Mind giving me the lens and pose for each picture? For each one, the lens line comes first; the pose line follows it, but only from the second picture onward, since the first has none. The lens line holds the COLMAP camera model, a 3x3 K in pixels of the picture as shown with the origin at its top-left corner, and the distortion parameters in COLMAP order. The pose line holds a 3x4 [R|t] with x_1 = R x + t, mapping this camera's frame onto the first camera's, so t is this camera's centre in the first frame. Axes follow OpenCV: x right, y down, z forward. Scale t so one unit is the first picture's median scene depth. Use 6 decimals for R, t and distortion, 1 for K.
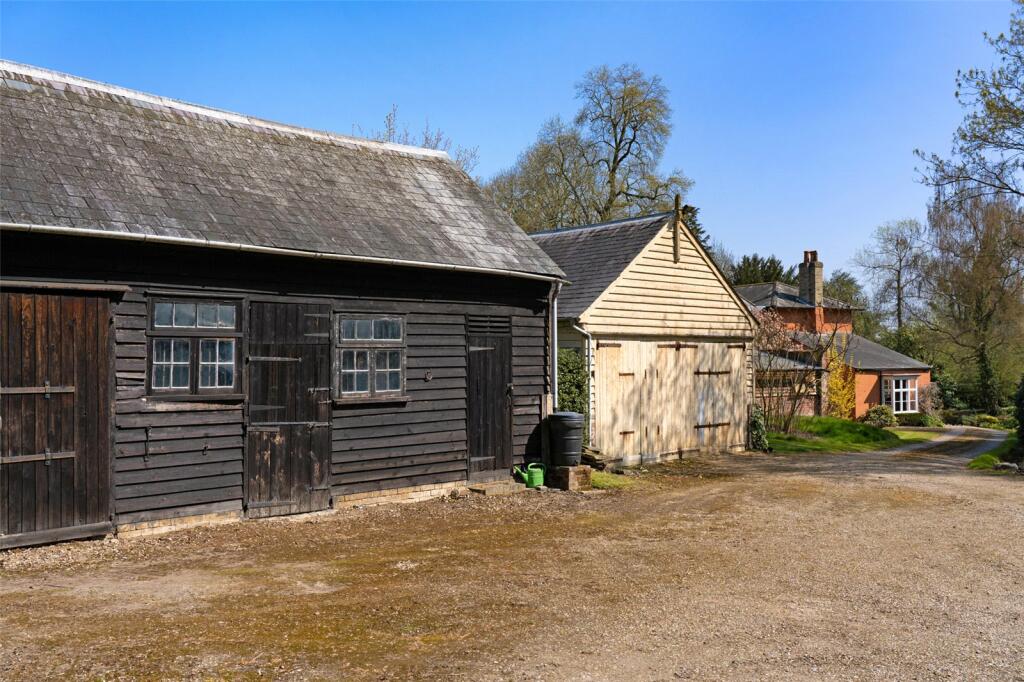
lens RADIAL K [[811.1, 0, 512.0], [0, 811.1, 341.0], [0, 0, 1]] dist [-0.011965, 0.001551]
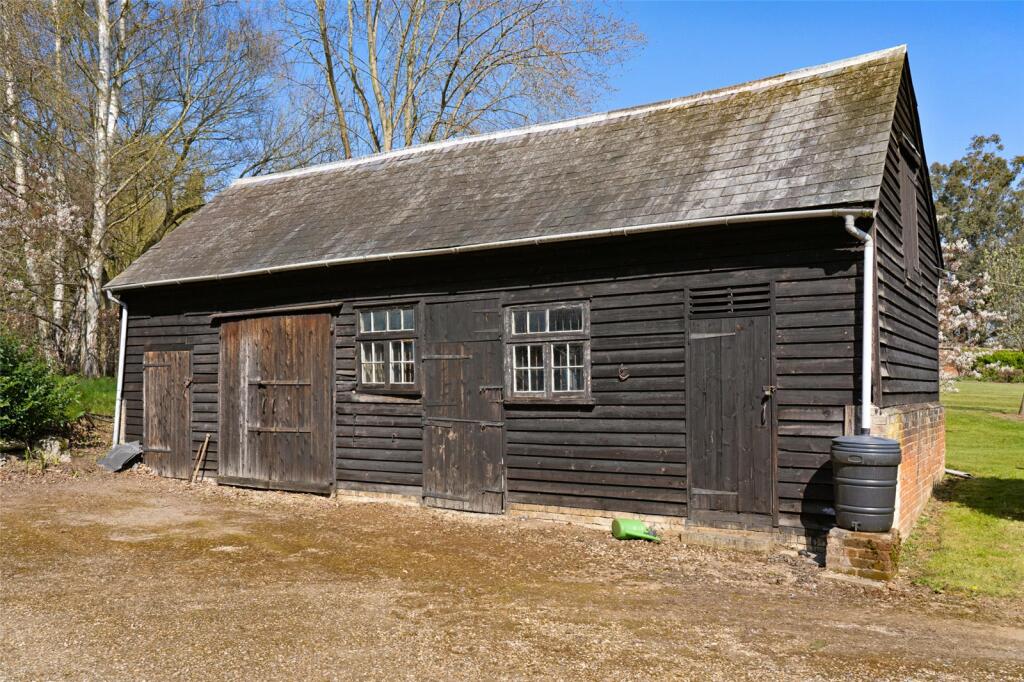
lens RADIAL K [[811.1, 0, 512.0], [0, 811.1, 341.0], [0, 0, 1]] dist [-0.011965, 0.001551]
pose [[0.276721, -0.052732, -0.959502, 0.684667], [0.027029, 0.998525, -0.047082, 0.050085], [0.960570, -0.012906, 0.277739, 0.743844]]
